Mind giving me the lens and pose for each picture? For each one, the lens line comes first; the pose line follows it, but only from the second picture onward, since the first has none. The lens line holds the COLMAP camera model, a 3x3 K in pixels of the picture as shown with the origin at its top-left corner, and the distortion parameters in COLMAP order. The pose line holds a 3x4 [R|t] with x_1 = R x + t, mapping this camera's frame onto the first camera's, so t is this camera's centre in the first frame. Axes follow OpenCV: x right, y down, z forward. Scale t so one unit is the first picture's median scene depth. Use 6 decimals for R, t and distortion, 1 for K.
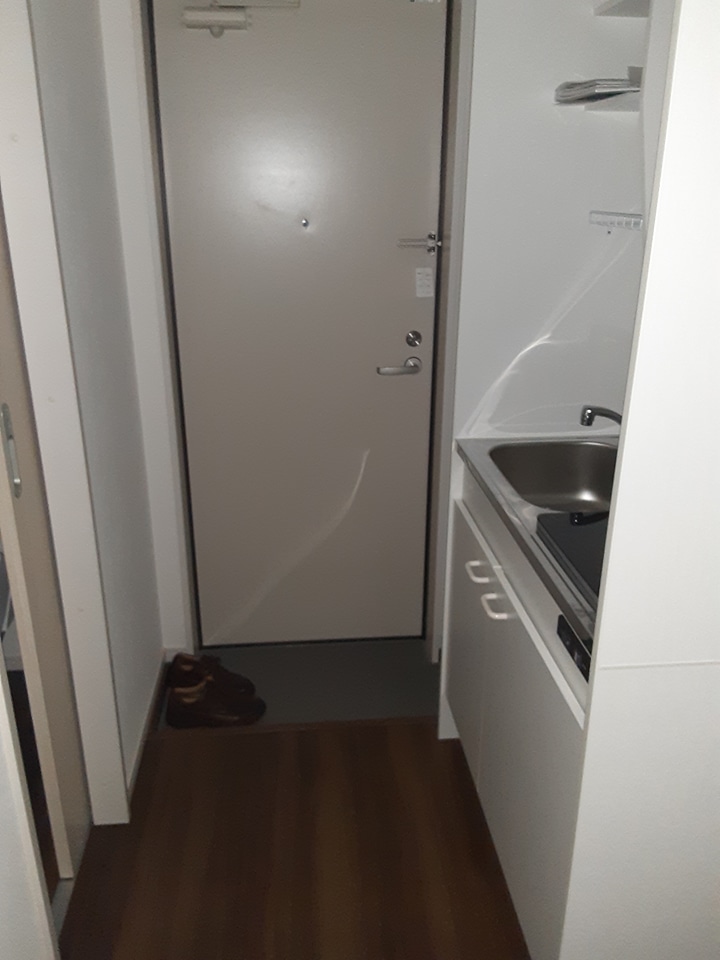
lens RADIAL K [[778.6, 0, 359.3], [0, 778.6, 484.0], [0, 0, 1]] dist [0.087078, -0.117895]
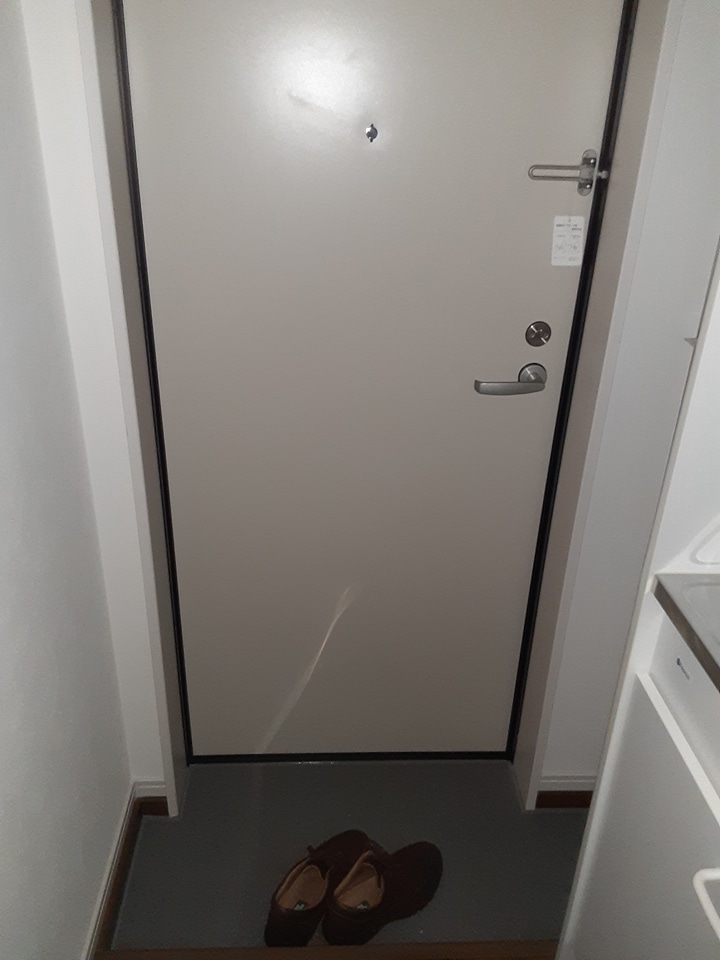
lens RADIAL K [[778.6, 0, 358.6], [0, 778.6, 480.6], [0, 0, 1]] dist [0.087078, -0.117895]
pose [[0.998715, 0.039875, -0.031267, -0.049068], [-0.036510, 0.994150, 0.101646, -0.137807], [0.035137, -0.100374, 0.994329, 0.402965]]
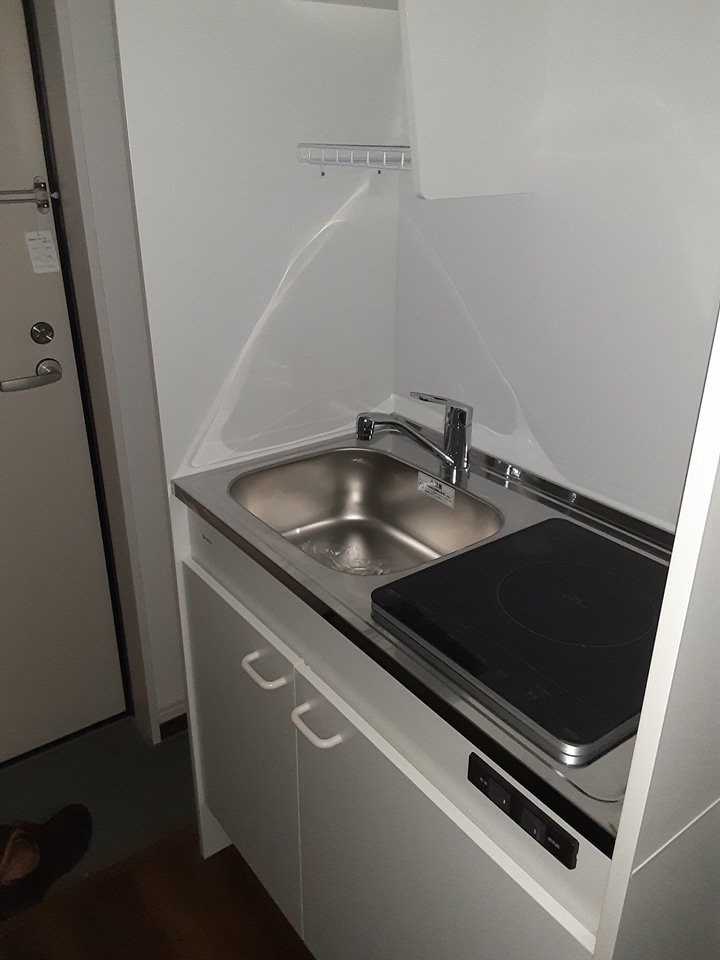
lens RADIAL K [[778.6, 0, 357.7], [0, 778.6, 475.9], [0, 0, 1]] dist [0.087078, -0.117895]
pose [[0.856215, -0.214912, 0.469797, -0.051266], [0.188695, 0.976633, 0.102866, -0.084829], [-0.480926, 0.000573, 0.876761, 0.256377]]
